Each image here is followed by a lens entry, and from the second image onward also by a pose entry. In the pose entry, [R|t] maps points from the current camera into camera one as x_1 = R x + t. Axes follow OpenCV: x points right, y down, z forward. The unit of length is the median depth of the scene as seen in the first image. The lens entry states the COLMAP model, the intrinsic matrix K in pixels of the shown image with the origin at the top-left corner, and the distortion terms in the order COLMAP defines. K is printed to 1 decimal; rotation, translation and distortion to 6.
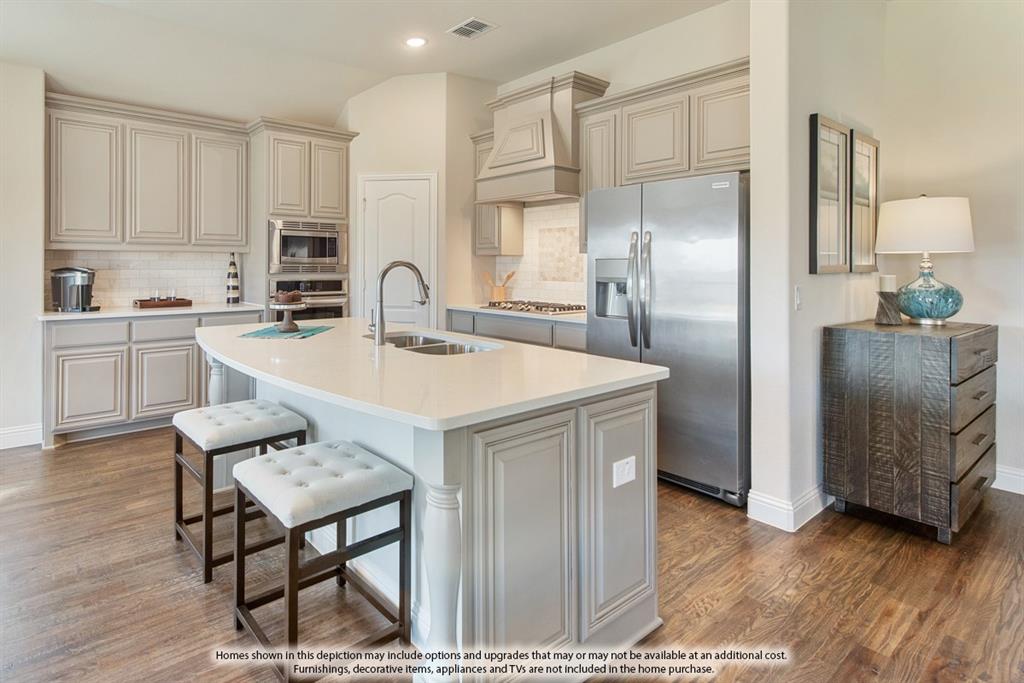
lens RADIAL K [[533.8, 0, 400.1], [0, 533.8, 260.7], [0, 0, 1]] dist [0.021965, -0.000738]
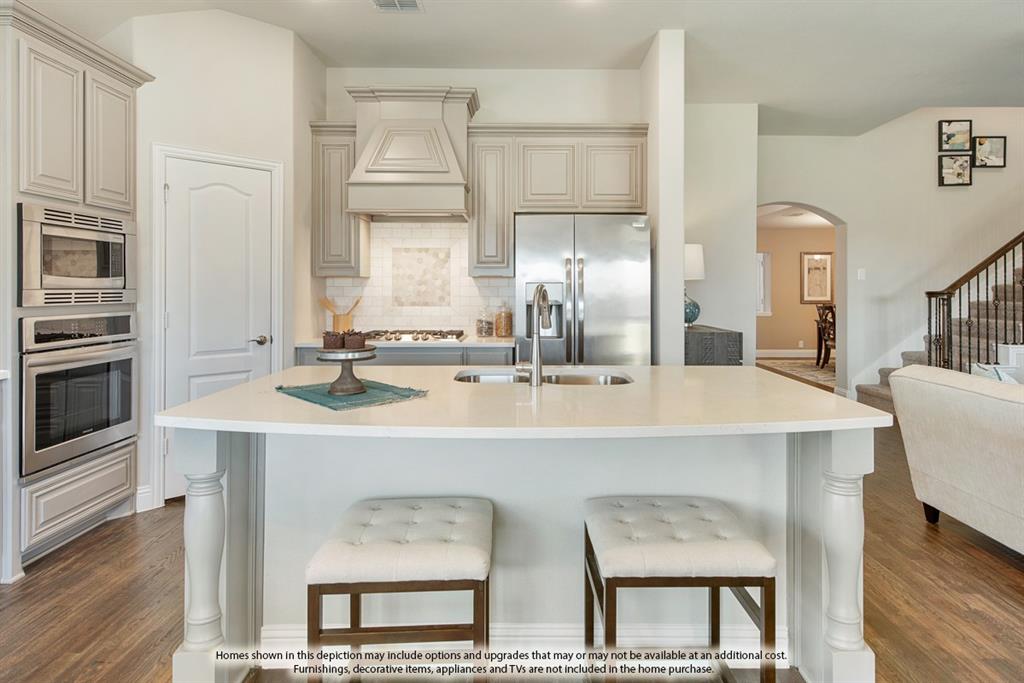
lens RADIAL K [[592.8, 0, 535.1], [0, 592.8, 286.9], [0, 0, 1]] dist [0.020874, -0.003543]
pose [[0.578842, -0.001868, 0.815438, -0.449611], [-0.004558, 0.999974, 0.005526, -0.001357], [-0.815427, -0.006916, 0.578818, 0.270361]]
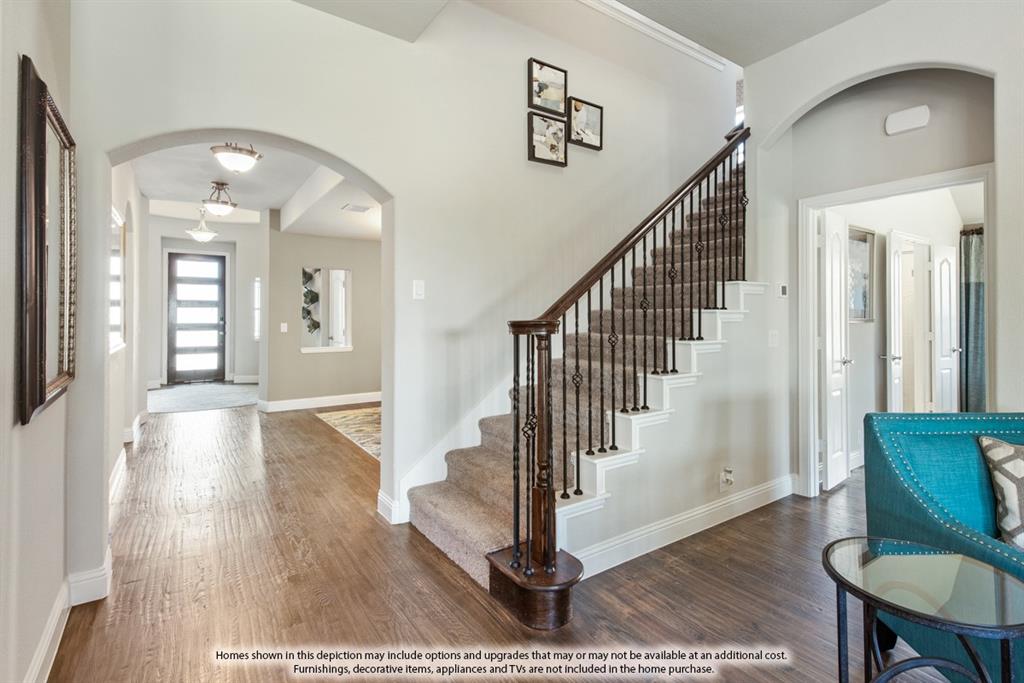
lens RADIAL K [[503.2, 0, 536.8], [0, 503.2, 314.3], [0, 0, 1]] dist [0.008676, -0.002244]
pose [[-0.004862, -0.001466, 0.999987, 0.600880], [-0.008618, 0.999962, 0.001424, 0.004394], [-0.999951, -0.008611, -0.004874, 0.305639]]
